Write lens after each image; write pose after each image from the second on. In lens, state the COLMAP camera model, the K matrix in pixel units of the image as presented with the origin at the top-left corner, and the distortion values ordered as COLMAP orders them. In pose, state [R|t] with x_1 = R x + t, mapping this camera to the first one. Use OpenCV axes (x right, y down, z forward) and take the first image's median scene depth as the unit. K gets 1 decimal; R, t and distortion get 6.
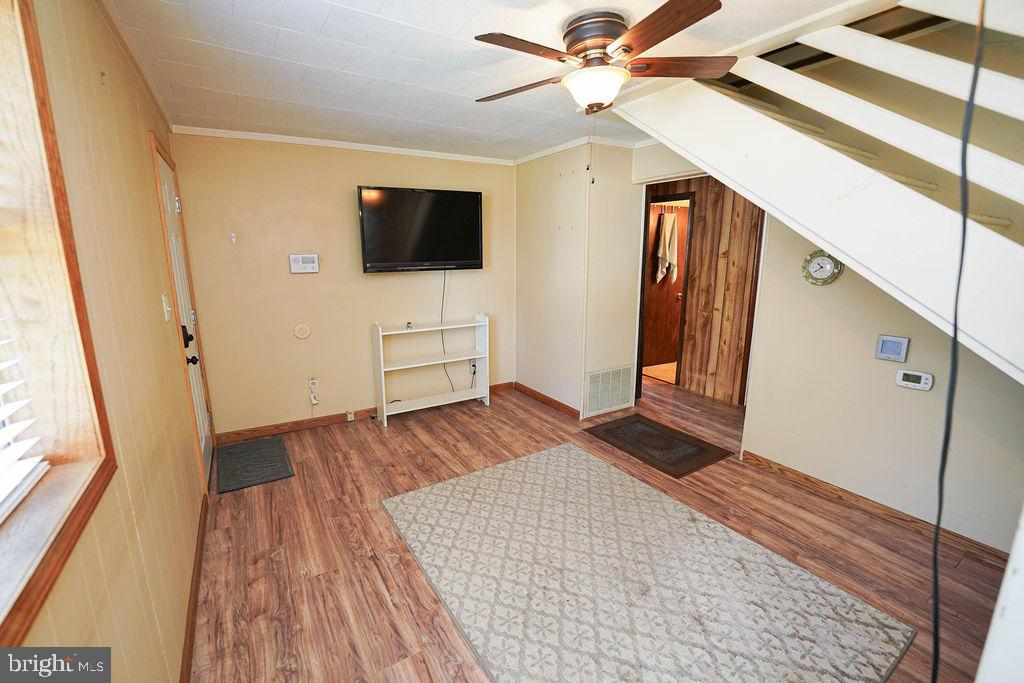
lens RADIAL K [[431.0, 0, 507.4], [0, 431.0, 345.5], [0, 0, 1]] dist [-0.021769, 0.001645]
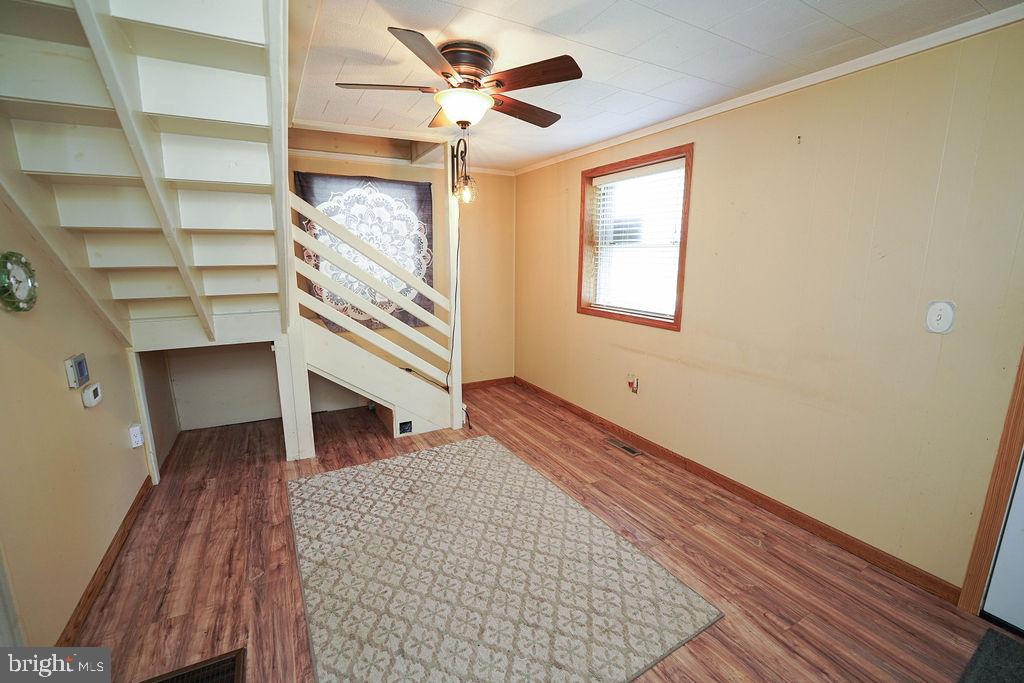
lens RADIAL K [[431.0, 0, 499.6], [0, 431.0, 347.5], [0, 0, 1]] dist [-0.021769, 0.001645]
pose [[-0.998233, -0.008349, 0.058840, 0.022518], [0.016988, 0.908677, 0.417153, -0.287045], [-0.056949, 0.417415, -0.906930, 1.315192]]
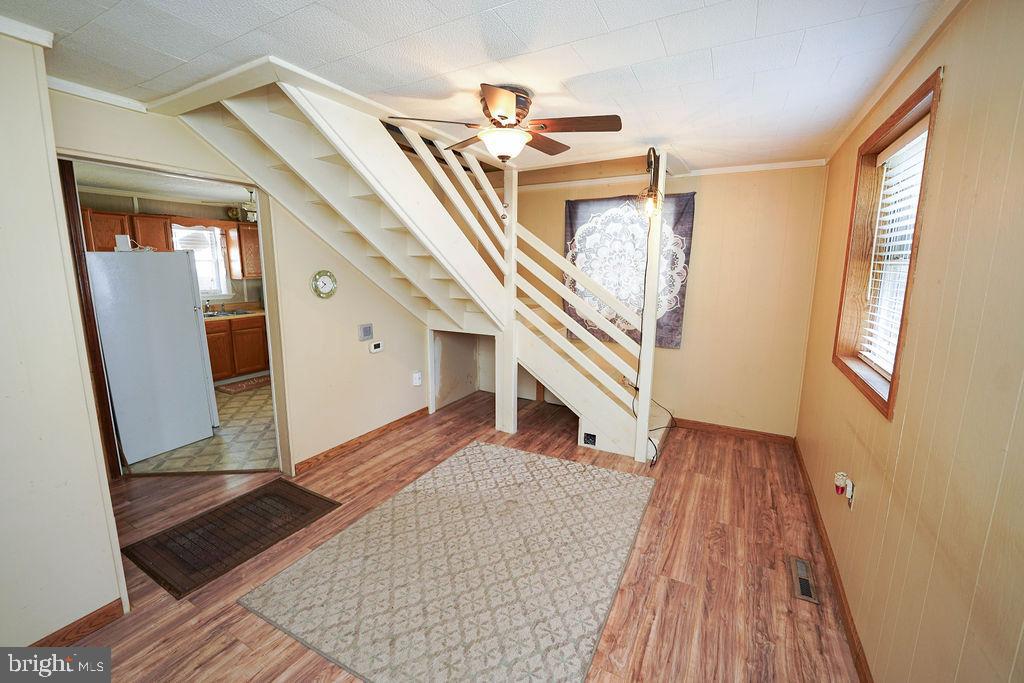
lens RADIAL K [[431.0, 0, 494.1], [0, 431.0, 340.7], [0, 0, 1]] dist [-0.021769, 0.001645]
pose [[-0.476951, -0.147353, 0.866490, -0.553162], [0.193657, 0.944001, 0.267131, -0.231366], [-0.857330, 0.295211, -0.421706, 0.993863]]
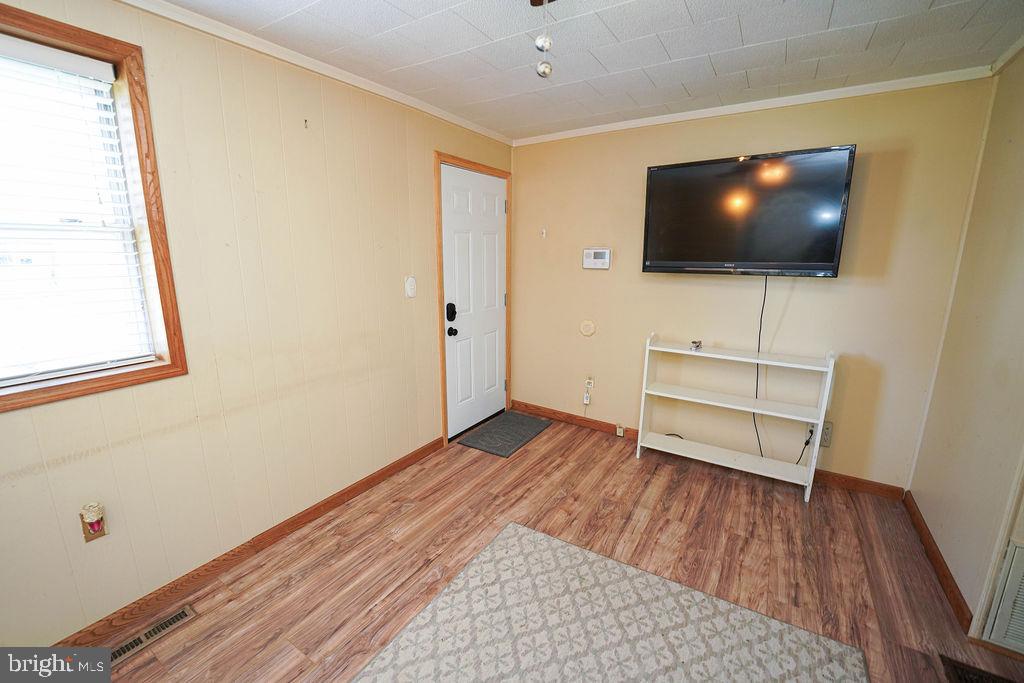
lens RADIAL K [[431.0, 0, 505.7], [0, 431.0, 336.5], [0, 0, 1]] dist [-0.021769, 0.001645]
pose [[0.432227, 0.183910, -0.882812, 0.378850], [-0.199666, 0.974201, 0.105192, -0.097125], [0.879383, 0.130801, 0.457796, 0.473556]]
